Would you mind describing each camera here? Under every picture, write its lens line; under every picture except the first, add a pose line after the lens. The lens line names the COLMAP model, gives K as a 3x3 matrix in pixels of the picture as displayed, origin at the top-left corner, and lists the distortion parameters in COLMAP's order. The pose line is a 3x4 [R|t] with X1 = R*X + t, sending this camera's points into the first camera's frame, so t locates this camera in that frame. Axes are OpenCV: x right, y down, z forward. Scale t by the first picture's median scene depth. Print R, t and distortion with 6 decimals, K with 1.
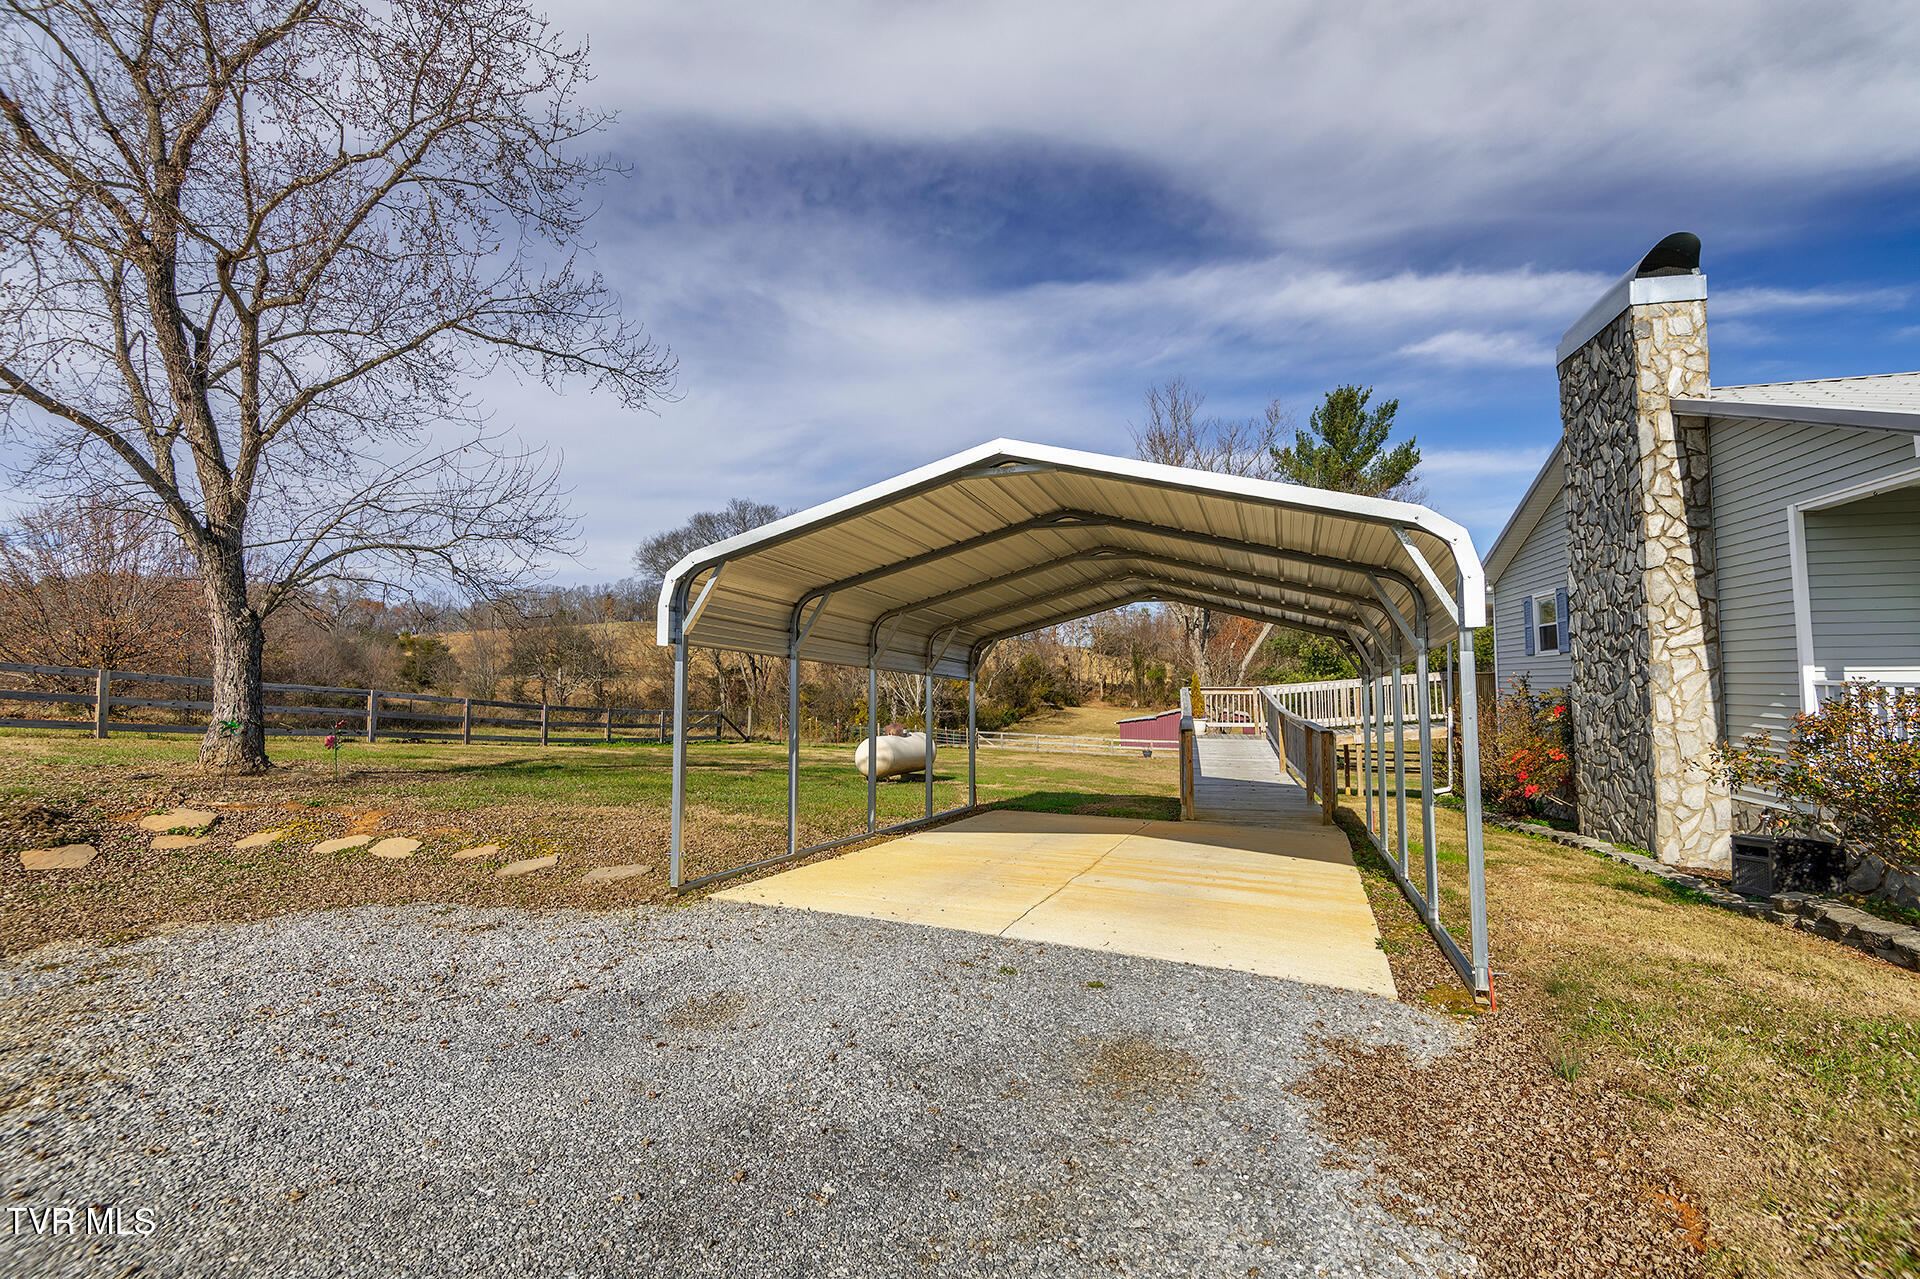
lens RADIAL K [[864.9, 0, 968.2], [0, 864.9, 621.0], [0, 0, 1]] dist [-0.001145, -0.000272]
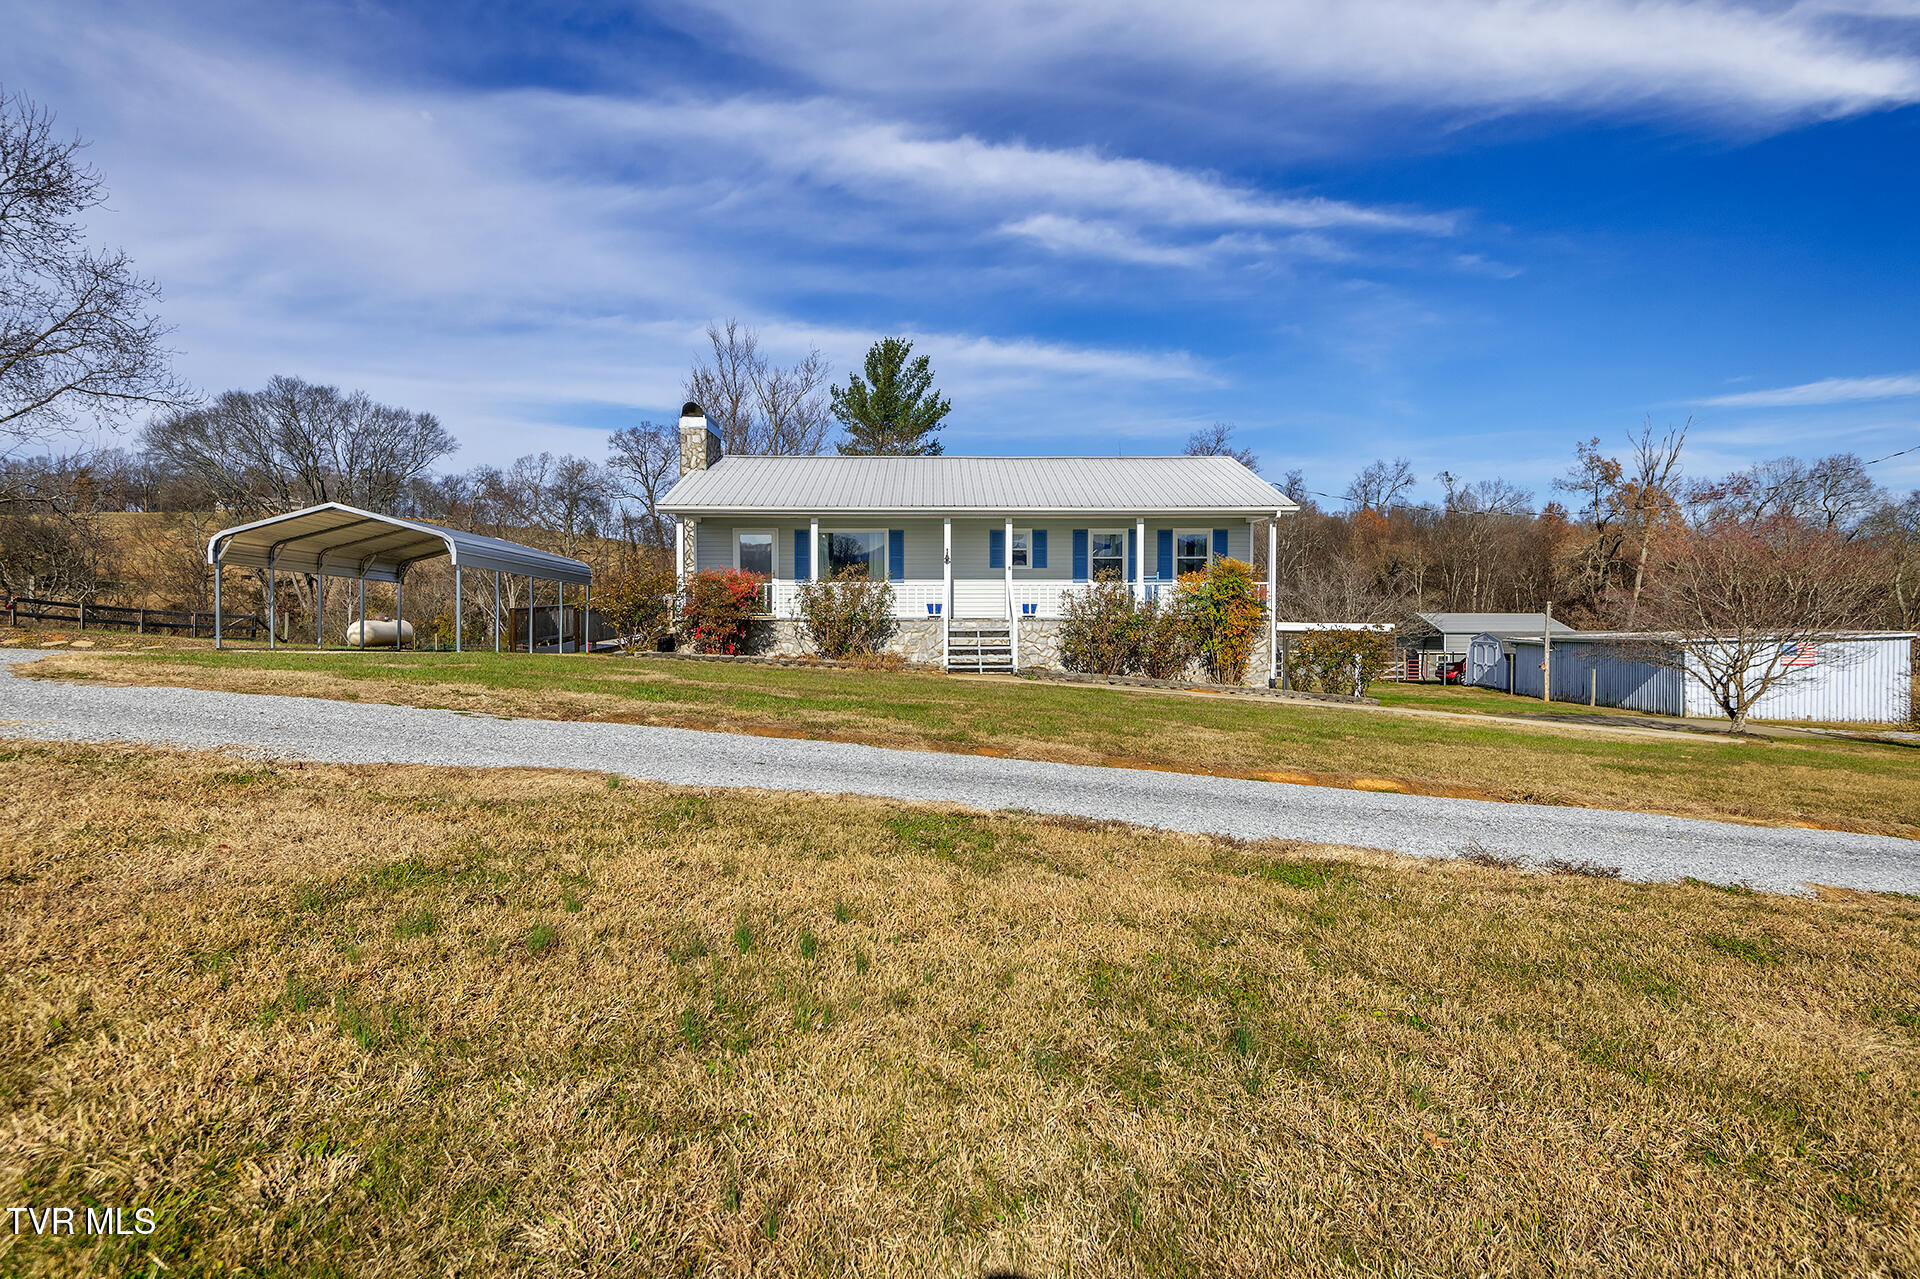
lens RADIAL K [[1073.9, 0, 960.0], [0, 1073.9, 639.5], [0, 0, 1]] dist [0.002882, 0.001393]
pose [[0.958423, 0.003413, 0.285331, 0.610462], [-0.031878, 0.994950, 0.095177, -0.084429], [-0.283565, -0.100316, 0.953692, -1.889500]]
